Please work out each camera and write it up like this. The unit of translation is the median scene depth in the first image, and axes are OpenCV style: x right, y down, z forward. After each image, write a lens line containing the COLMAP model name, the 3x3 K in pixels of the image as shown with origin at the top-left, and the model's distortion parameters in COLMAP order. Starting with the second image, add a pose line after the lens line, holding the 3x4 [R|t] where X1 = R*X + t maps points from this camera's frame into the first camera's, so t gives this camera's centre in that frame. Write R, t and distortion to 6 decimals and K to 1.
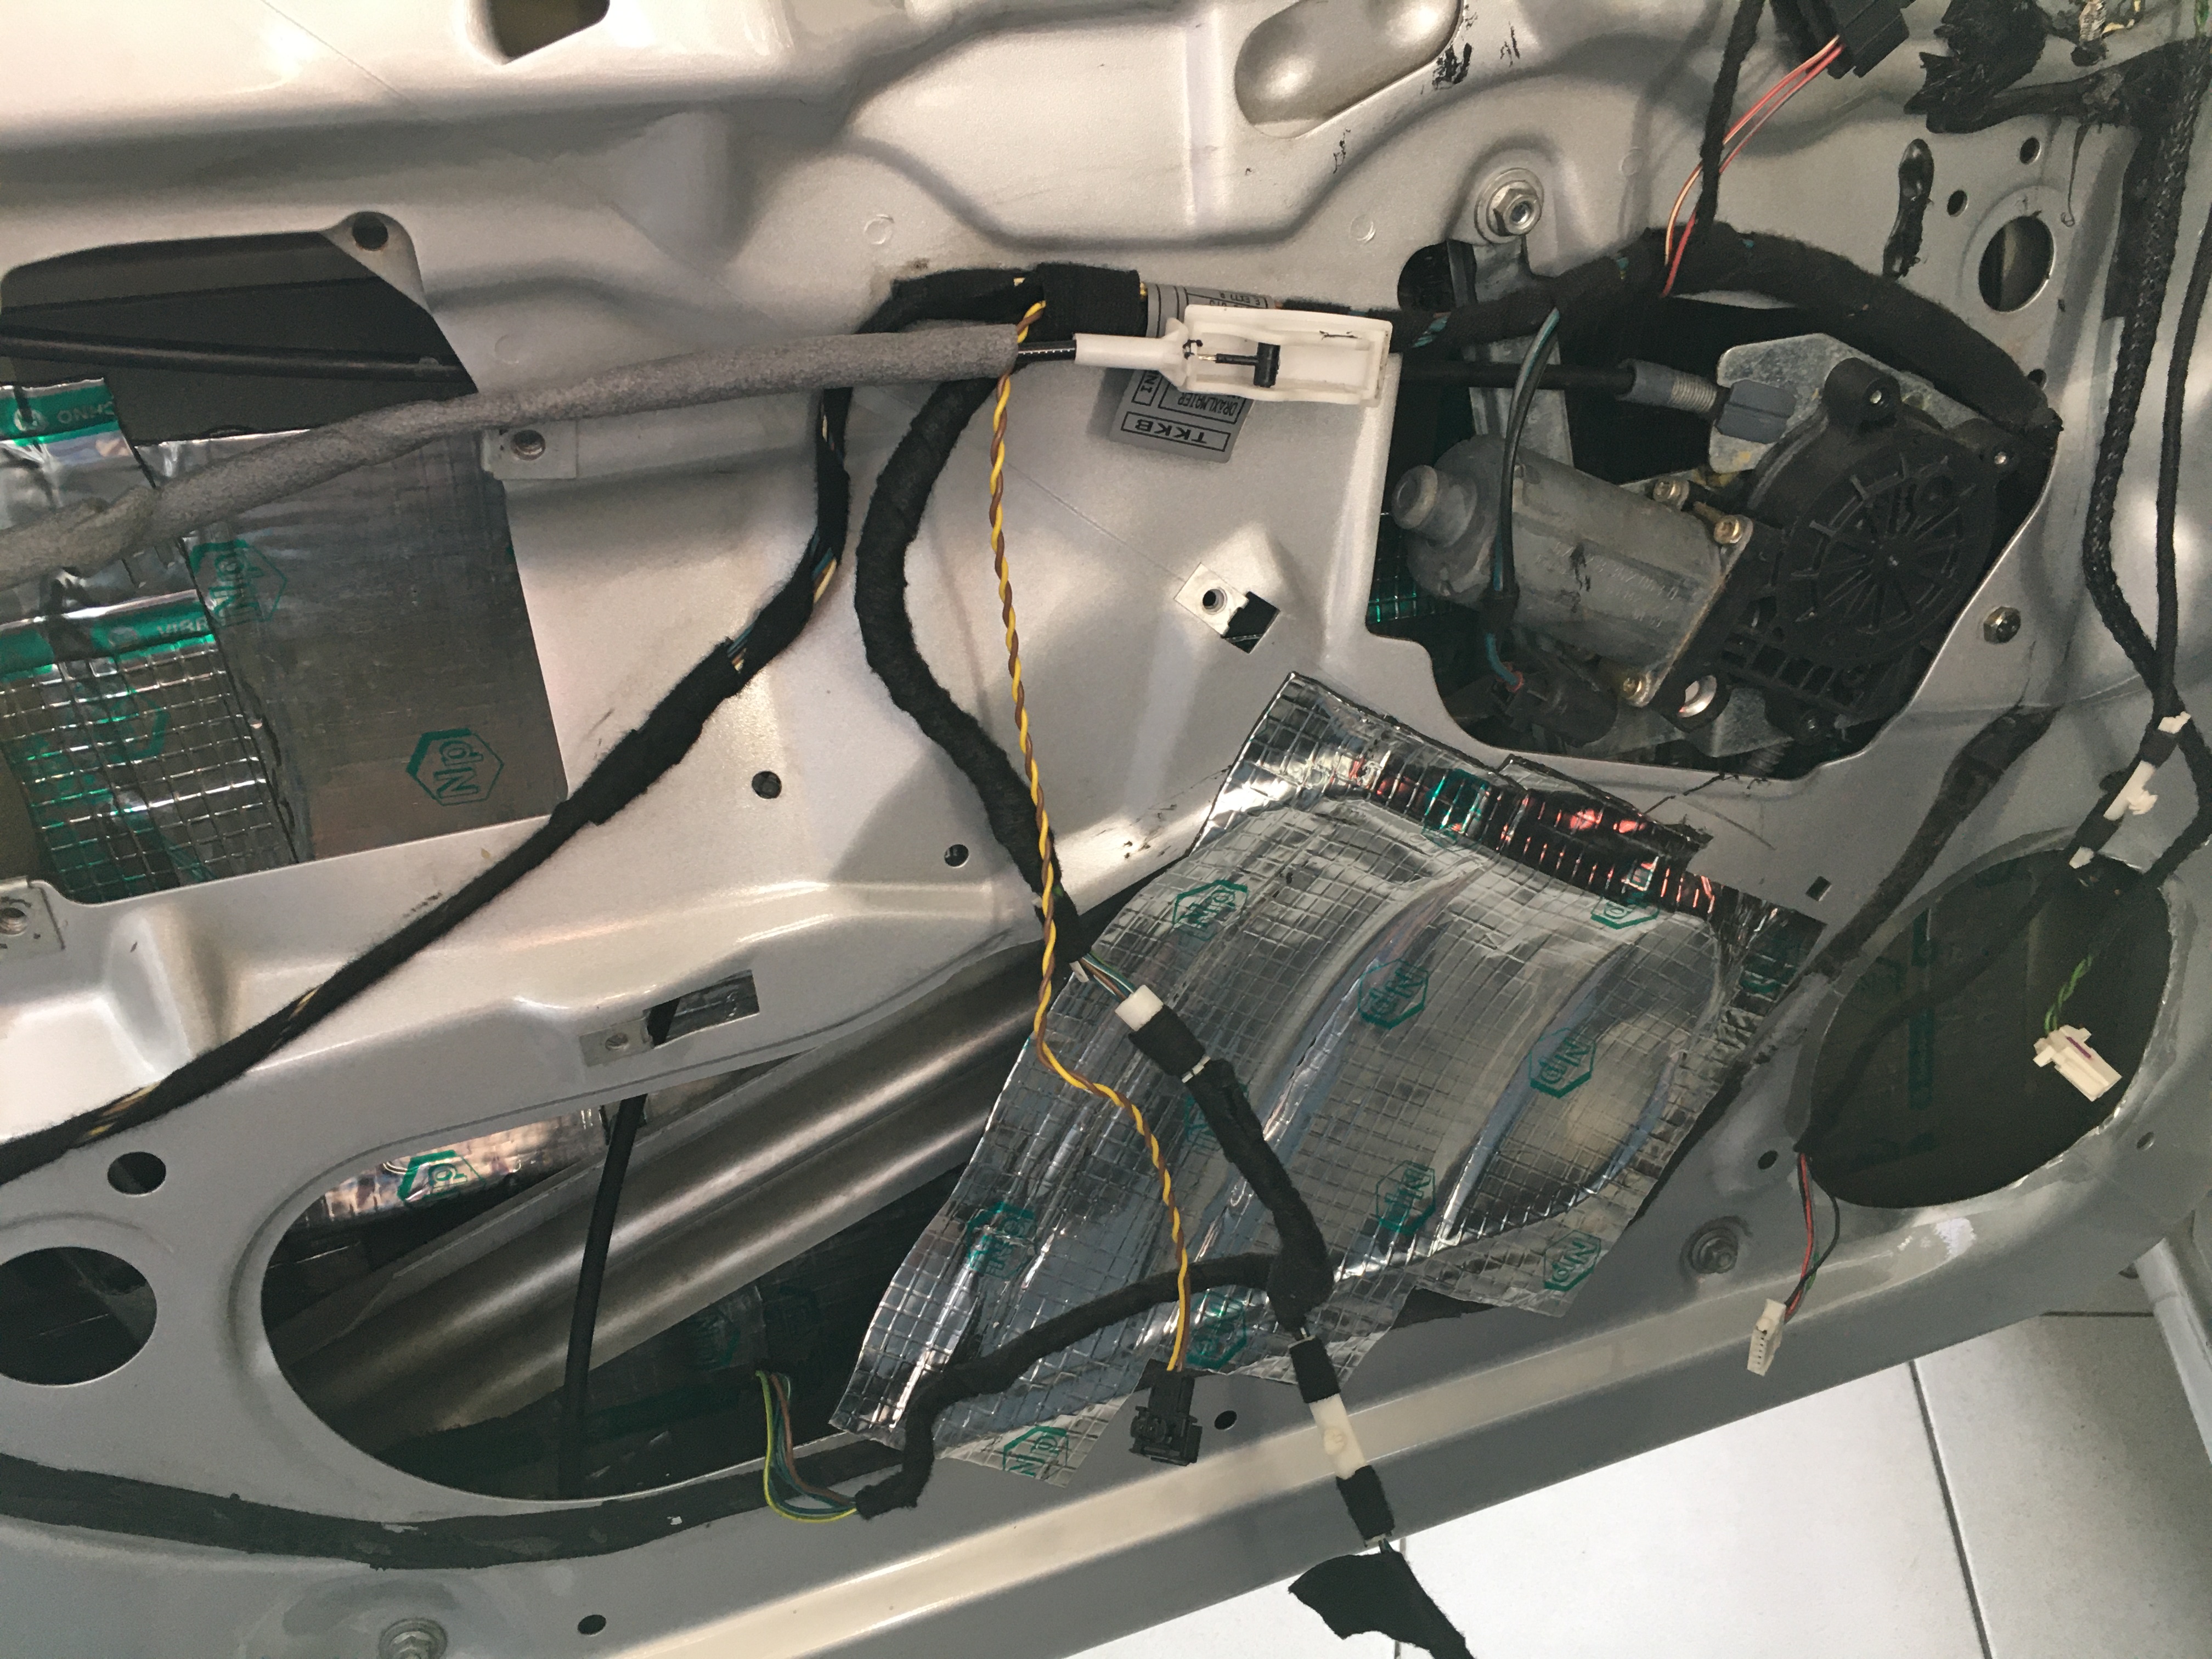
lens RADIAL K [[1917.9, 0, 1106.0], [0, 1917.9, 829.5], [0, 0, 1]] dist [0.100471, -0.159990]
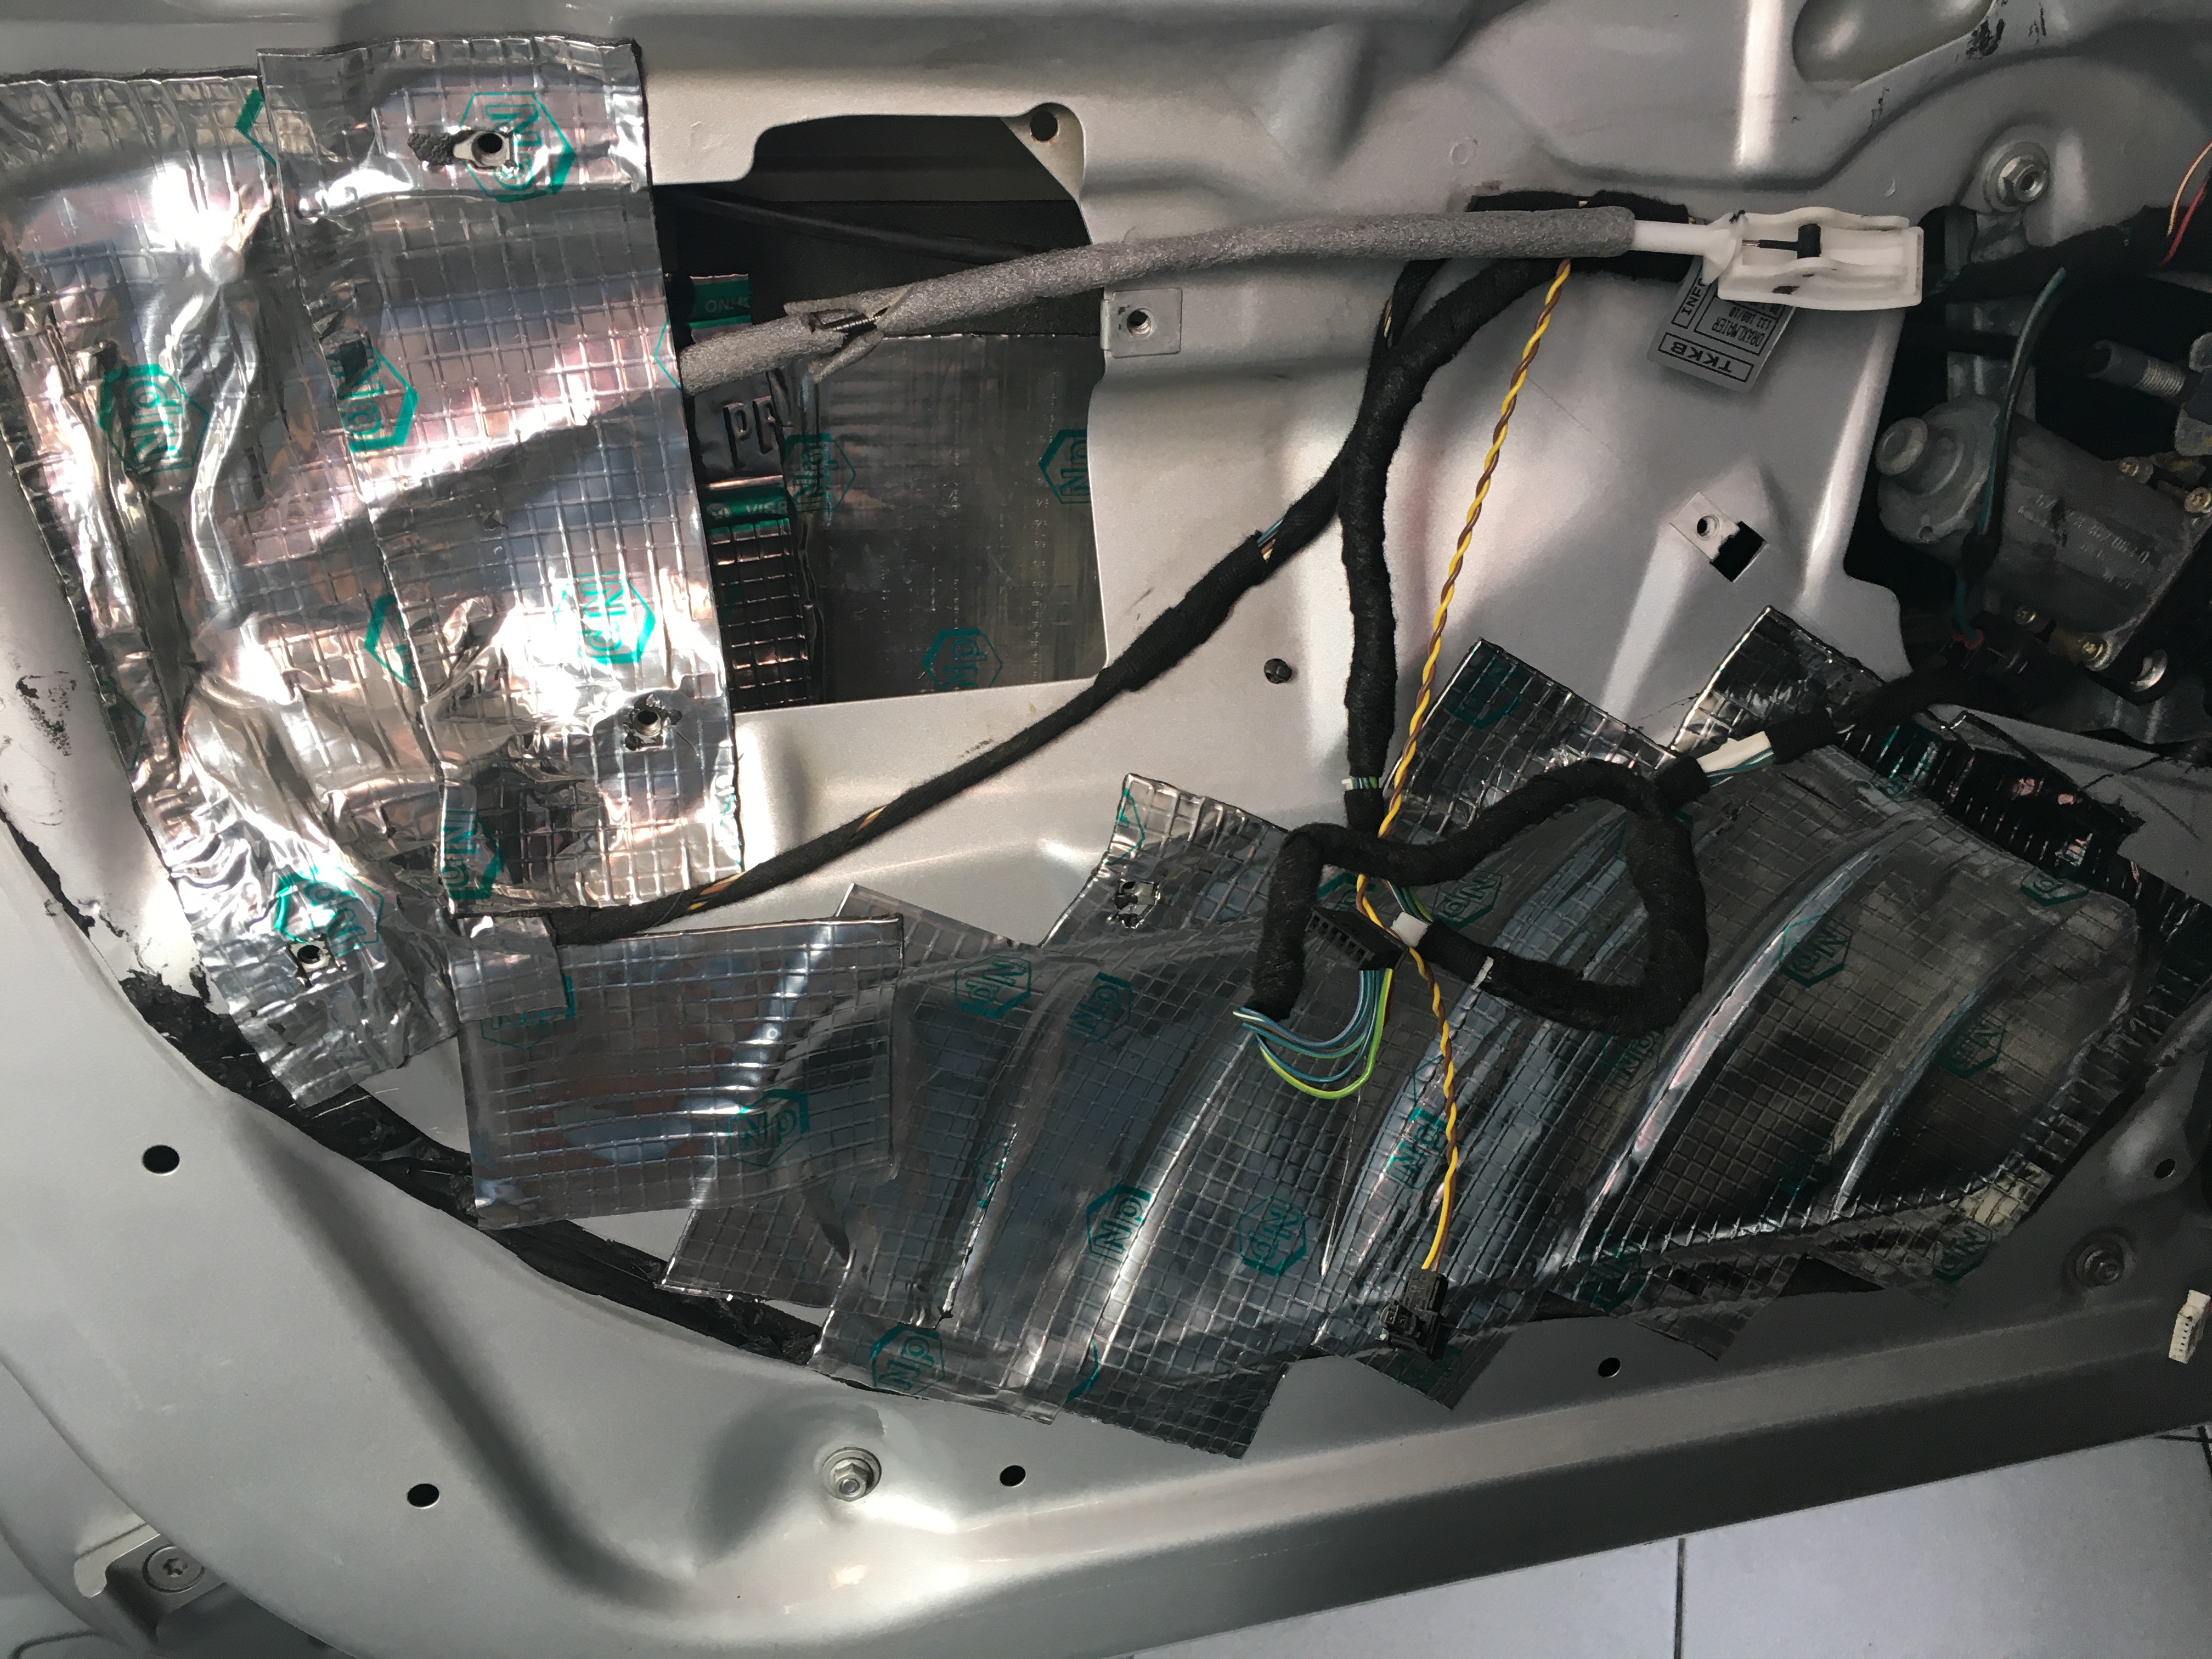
lens RADIAL K [[1917.9, 0, 1106.0], [0, 1917.9, 829.5], [0, 0, 1]] dist [0.100471, -0.159990]
pose [[0.992835, 0.072162, -0.095246, -0.151800], [-0.079622, 0.993847, -0.076995, 0.148897], [0.089104, 0.084027, 0.992472, -0.081487]]
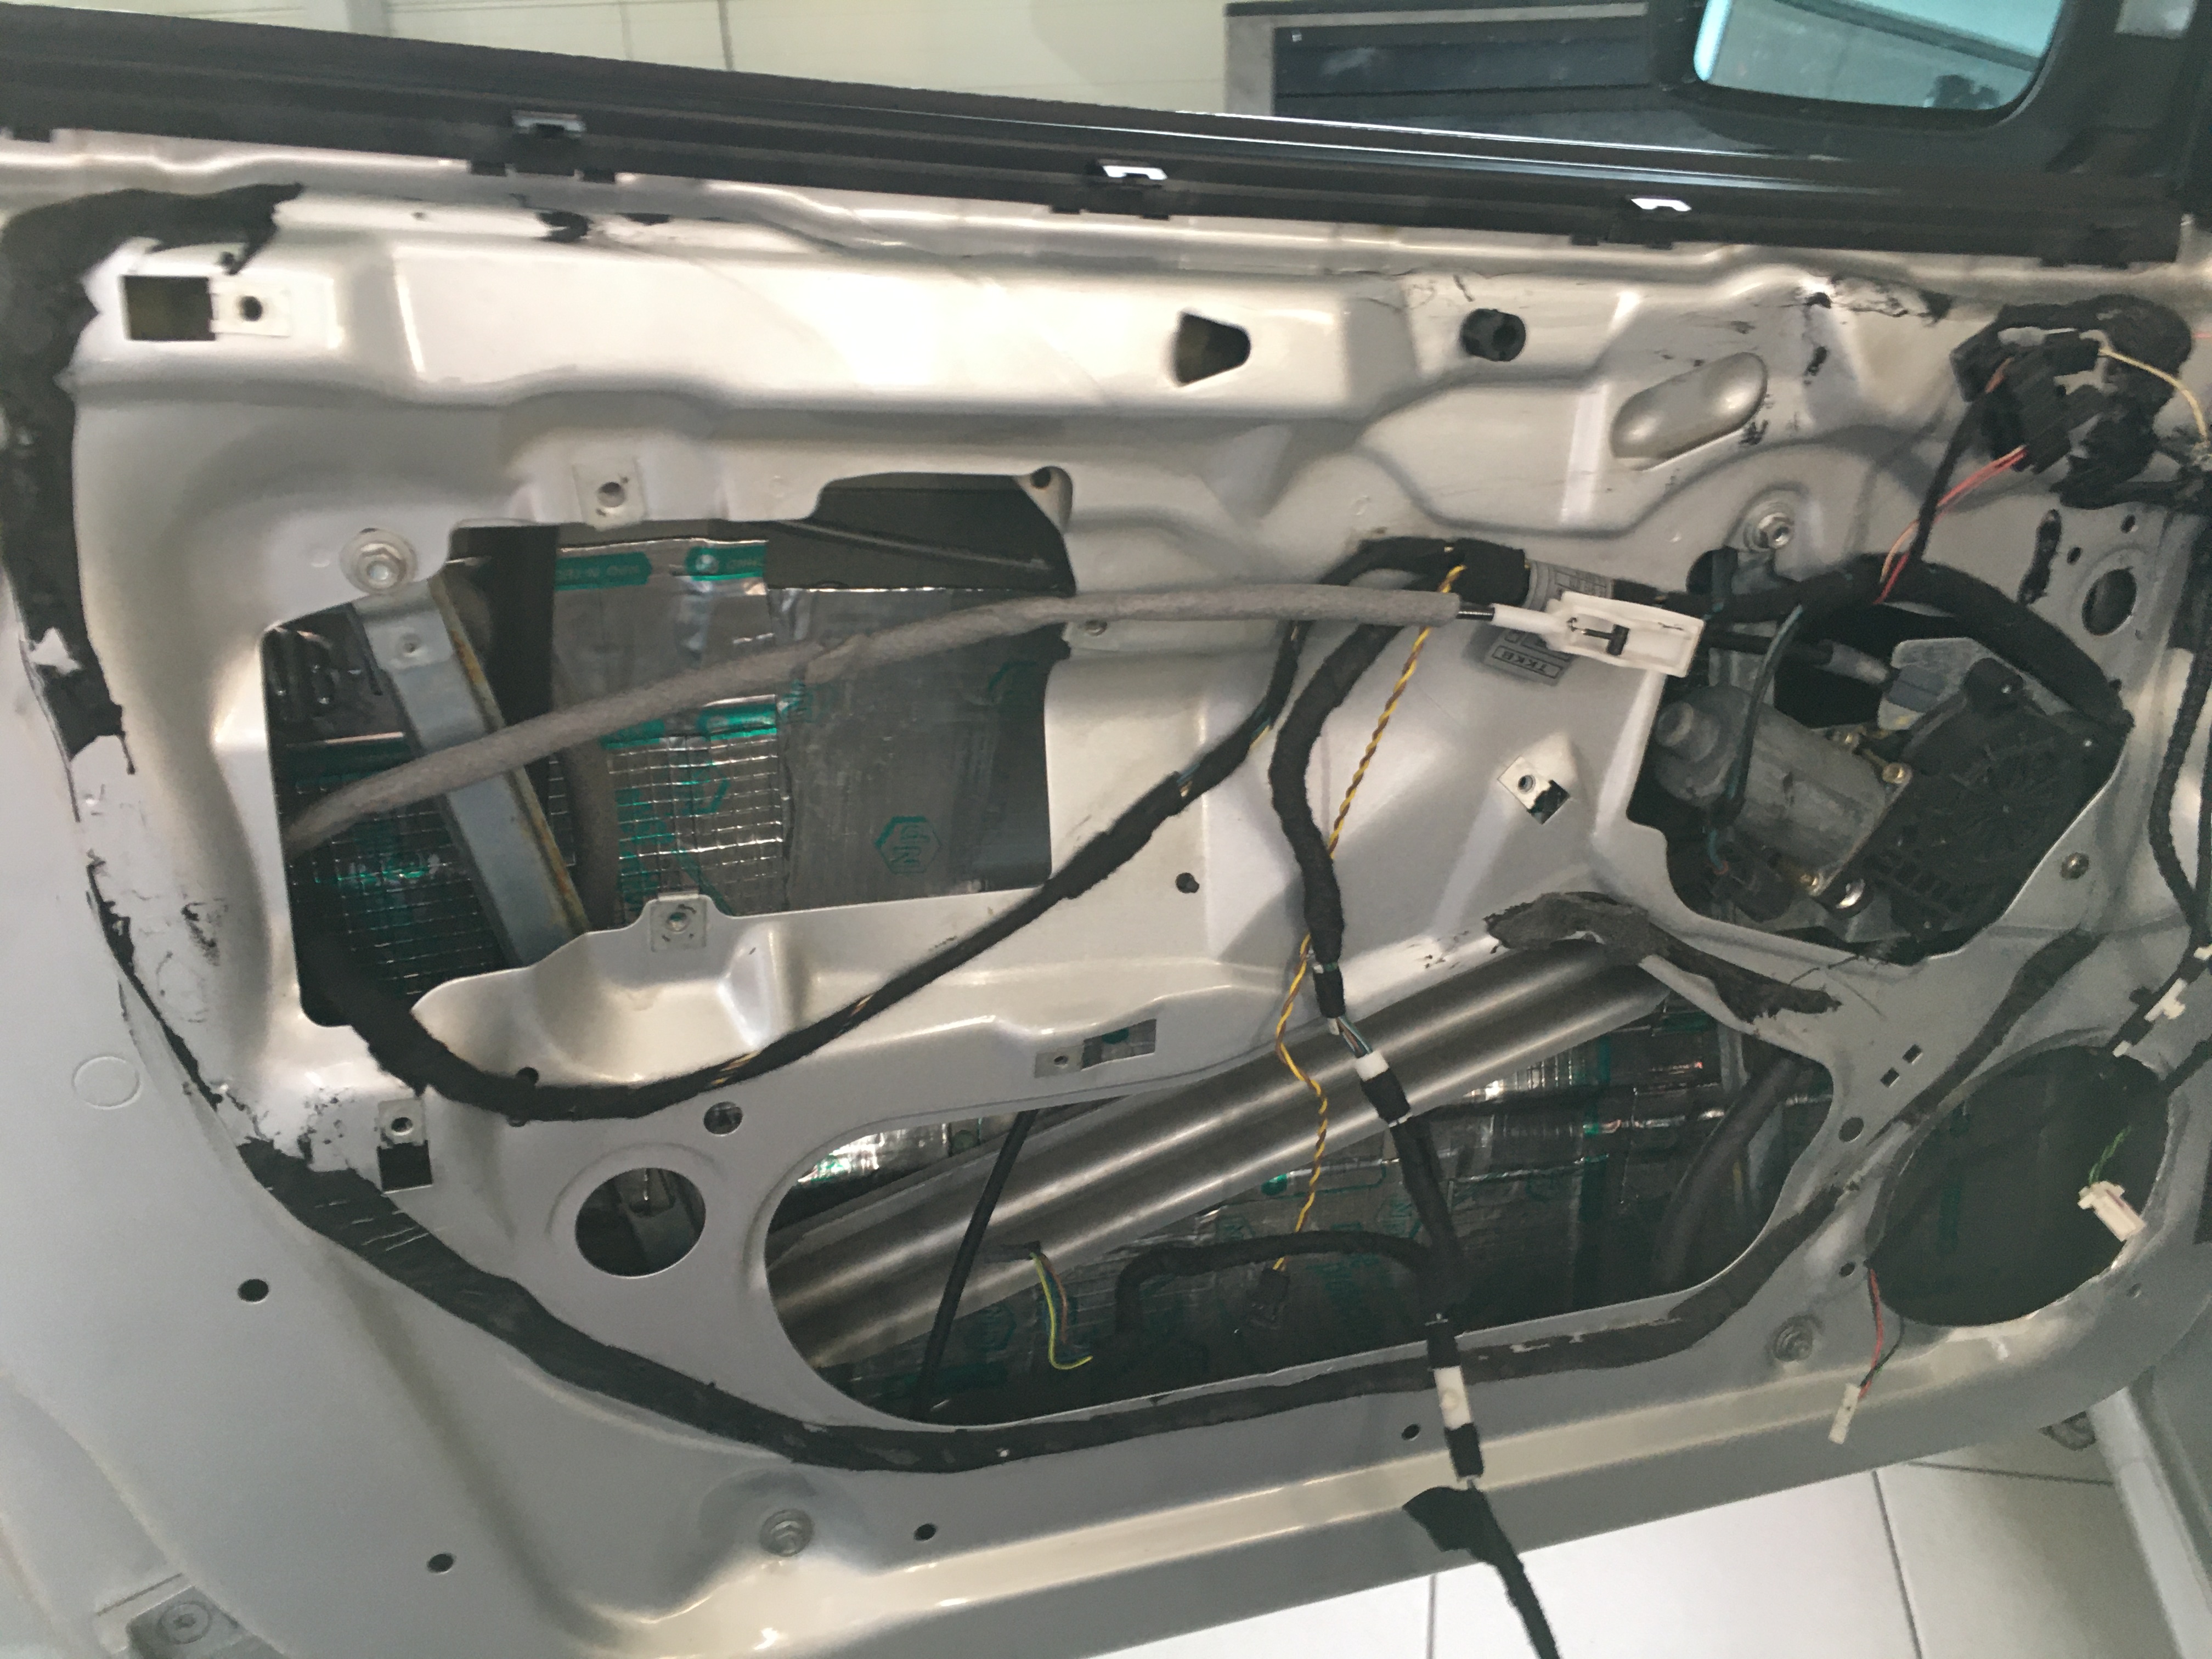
lens RADIAL K [[1917.9, 0, 1106.0], [0, 1917.9, 829.5], [0, 0, 1]] dist [0.100471, -0.159990]
pose [[0.993457, 0.108738, 0.034925, -0.265651], [-0.105760, 0.991322, -0.078069, 0.047501], [-0.043111, 0.073865, 0.996336, -0.318781]]
